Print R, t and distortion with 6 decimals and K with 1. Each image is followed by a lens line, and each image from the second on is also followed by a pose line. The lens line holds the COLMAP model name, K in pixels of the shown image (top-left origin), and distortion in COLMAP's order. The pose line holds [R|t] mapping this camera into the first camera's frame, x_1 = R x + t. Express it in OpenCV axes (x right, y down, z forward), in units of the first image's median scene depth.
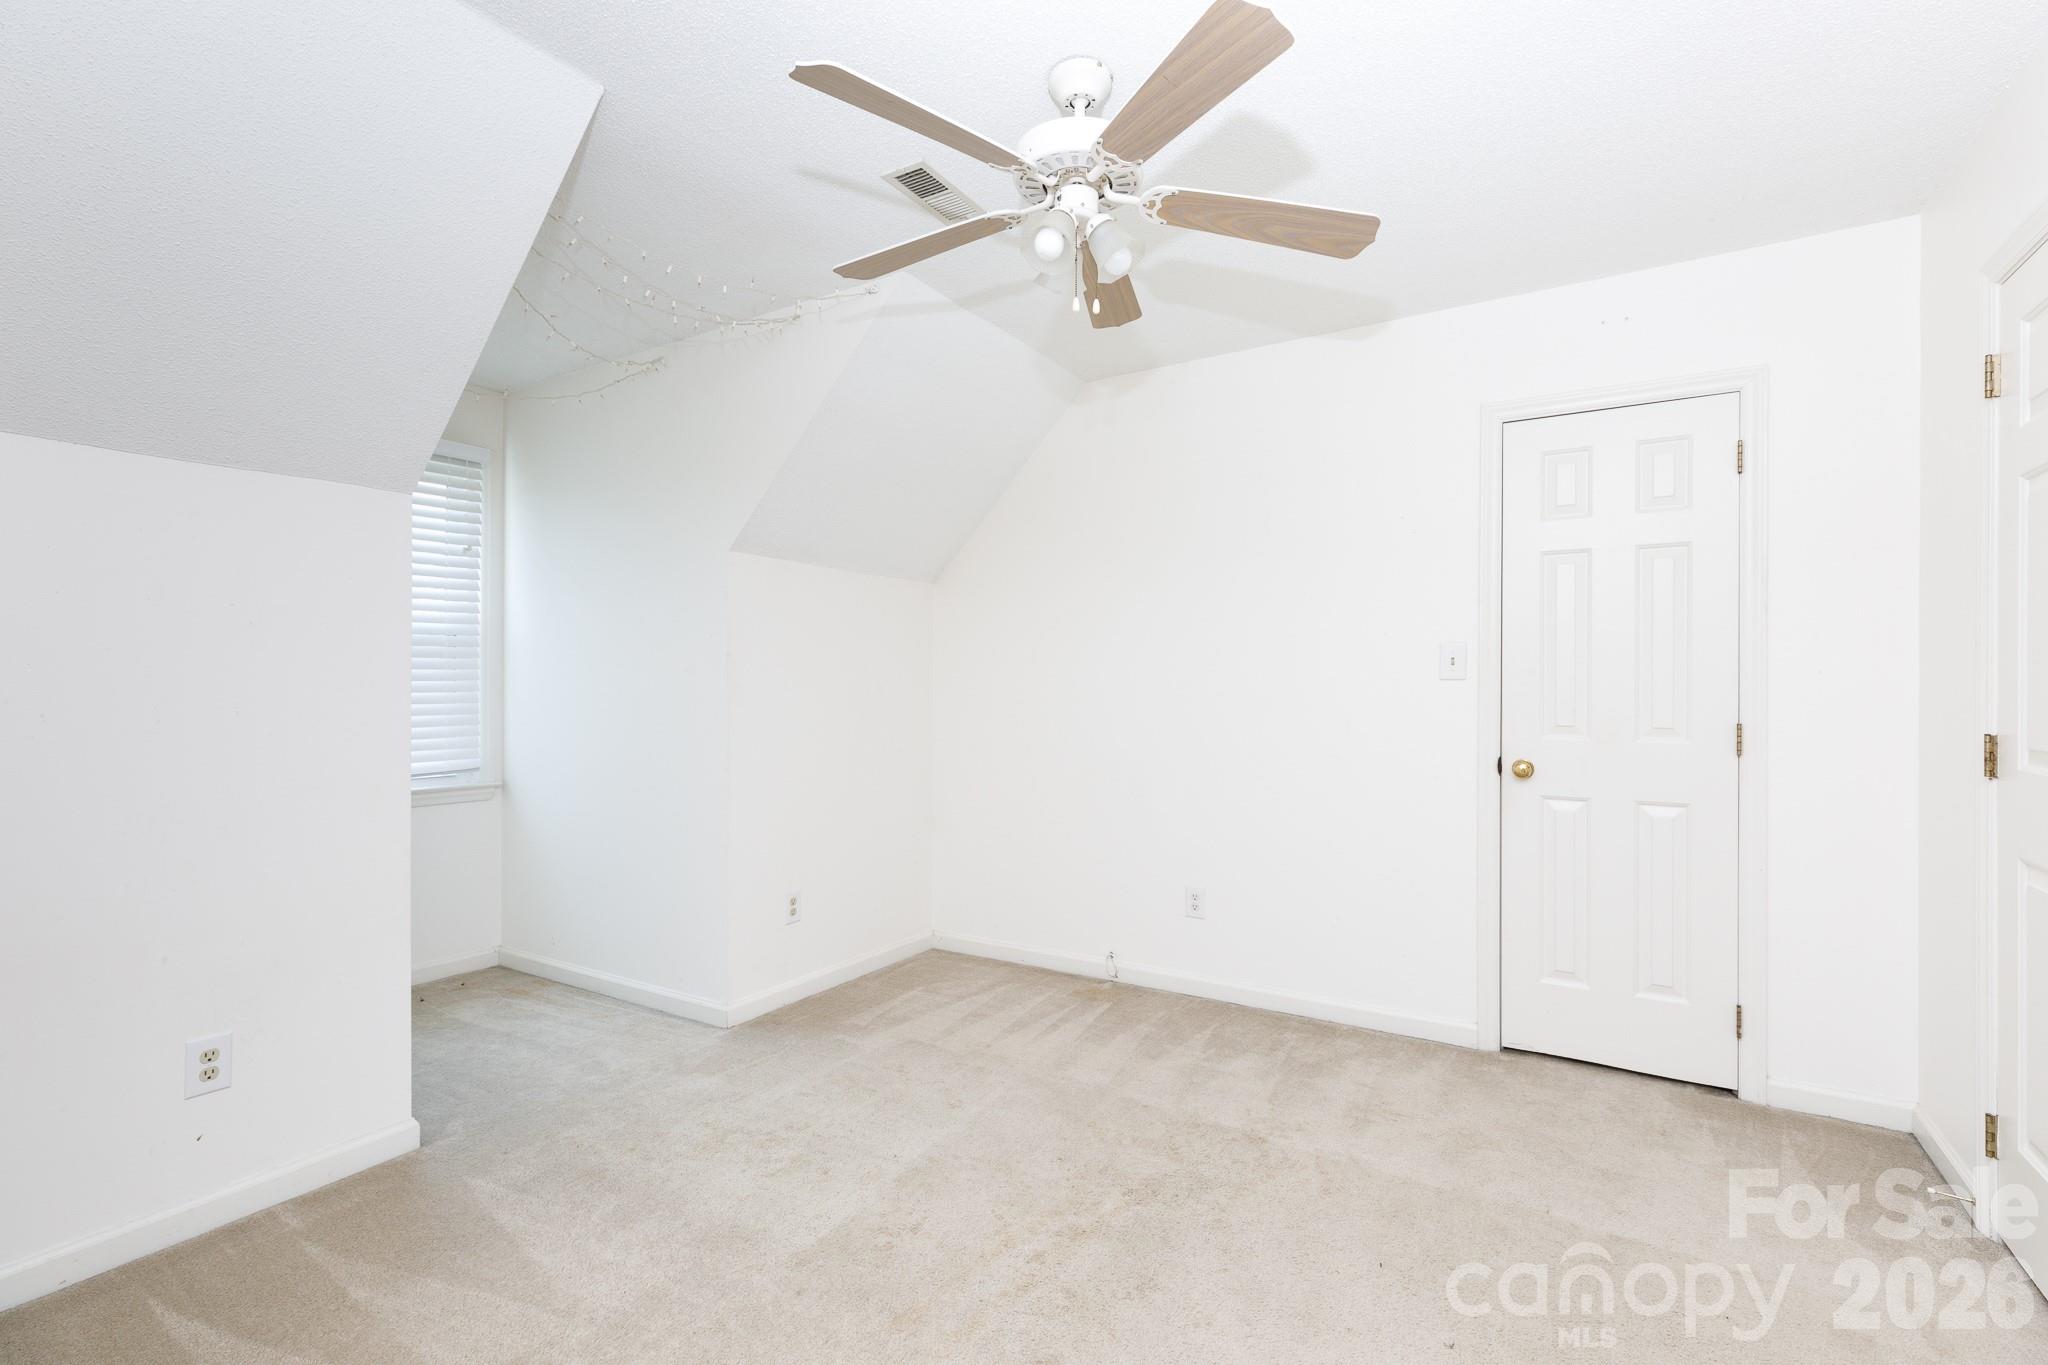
lens RADIAL K [[921.5, 0, 1027.5], [0, 921.5, 683.6], [0, 0, 1]] dist [-0.000223, -0.000573]
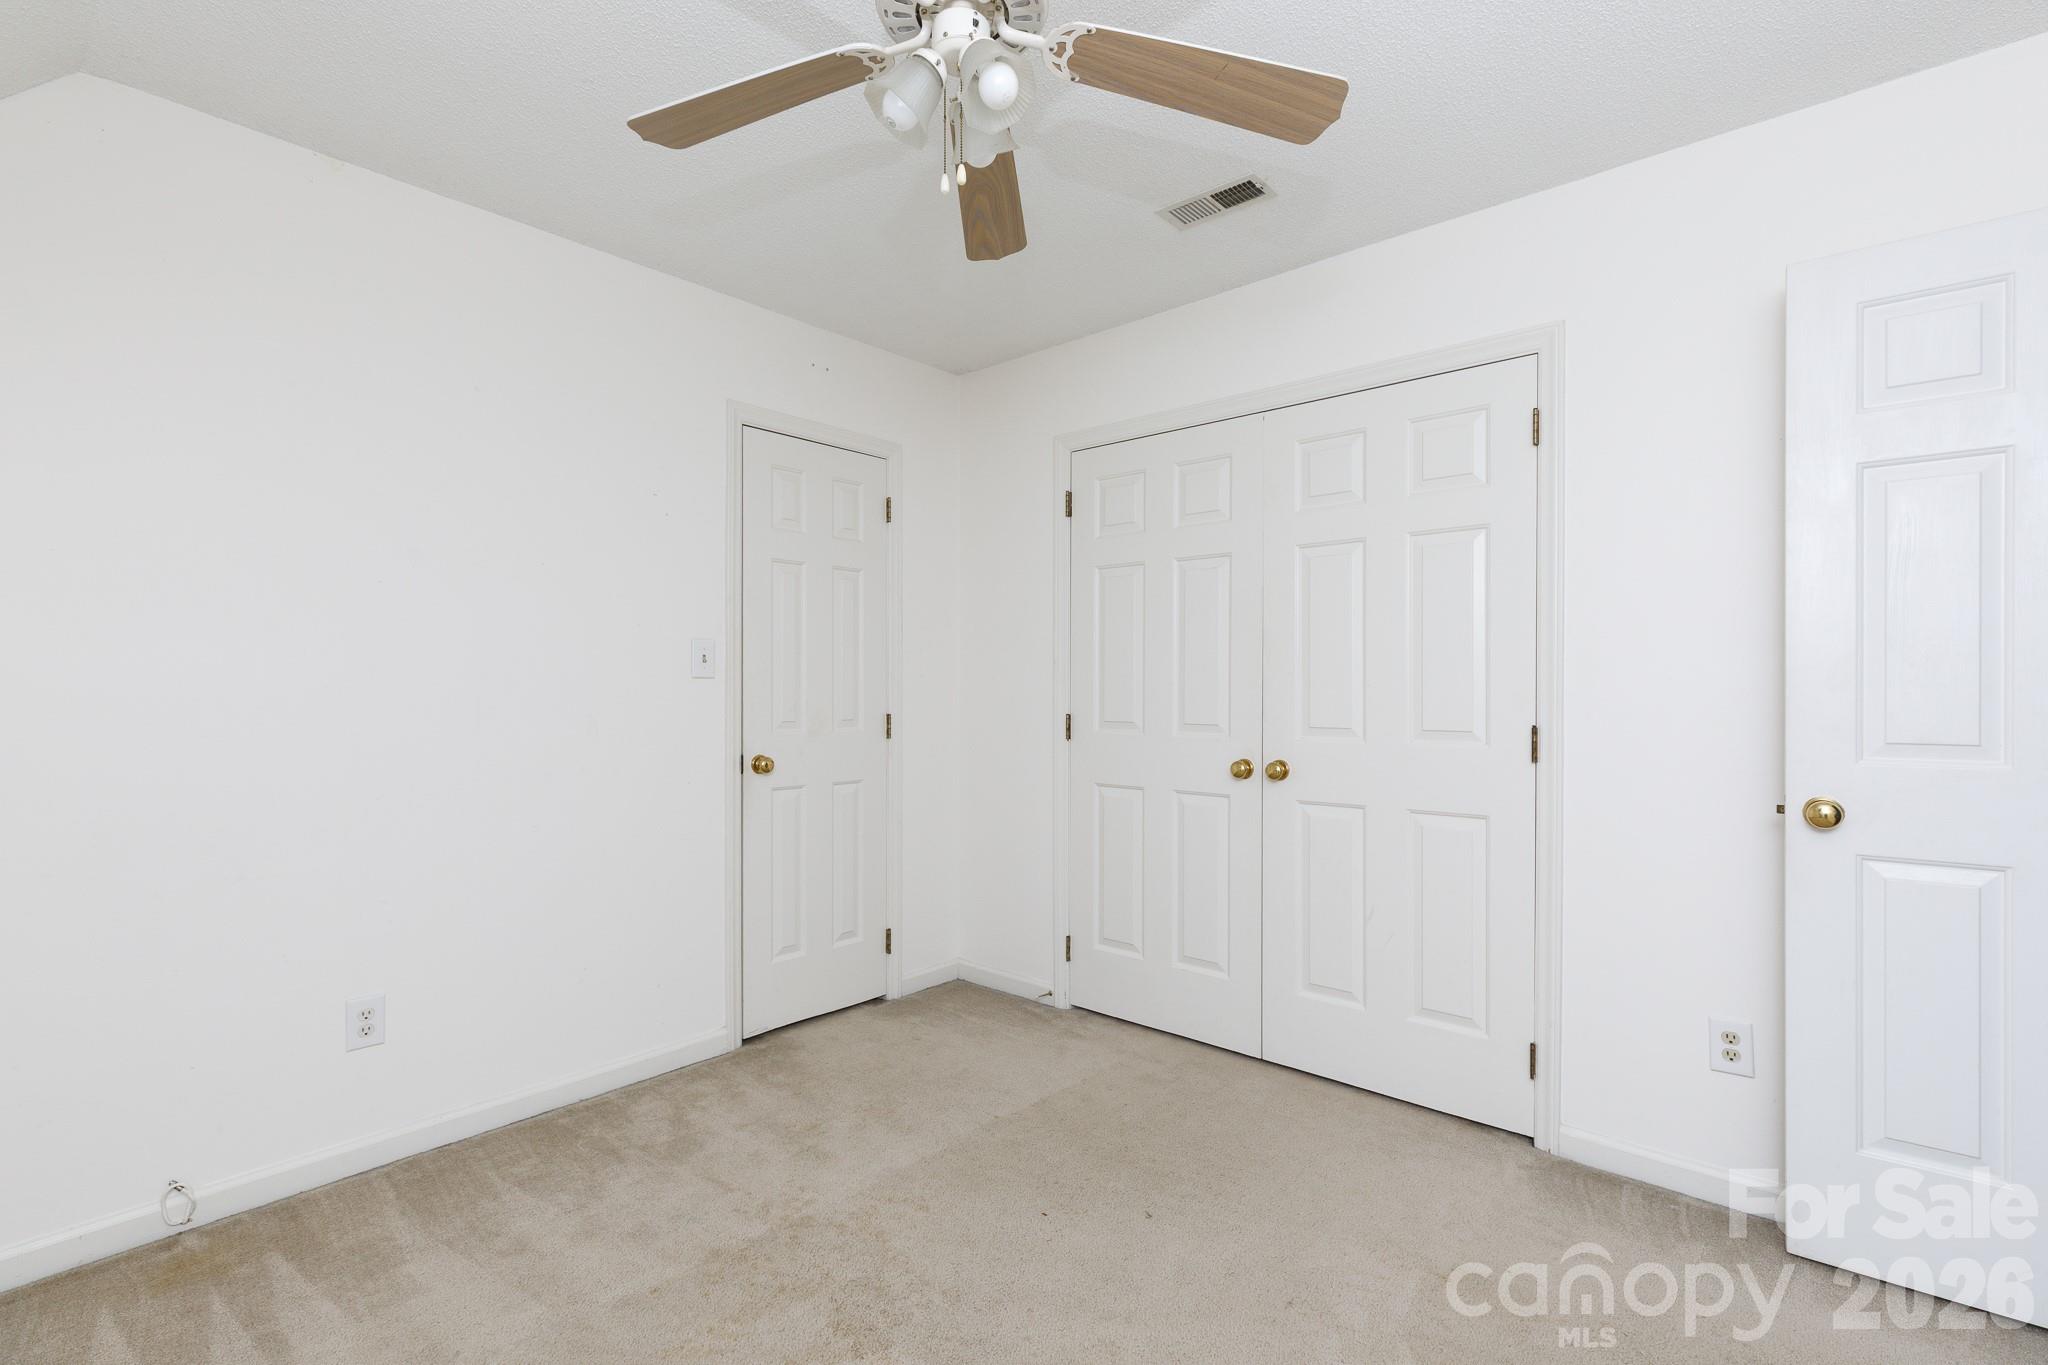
lens RADIAL K [[921.5, 0, 1027.0], [0, 921.5, 689.7], [0, 0, 1]] dist [-0.000223, -0.000573]
pose [[0.171898, -0.003239, 0.985109, -0.431709], [-0.004330, 0.999982, 0.004043, 0.002713], [-0.985105, -0.004960, 0.171881, 0.519059]]
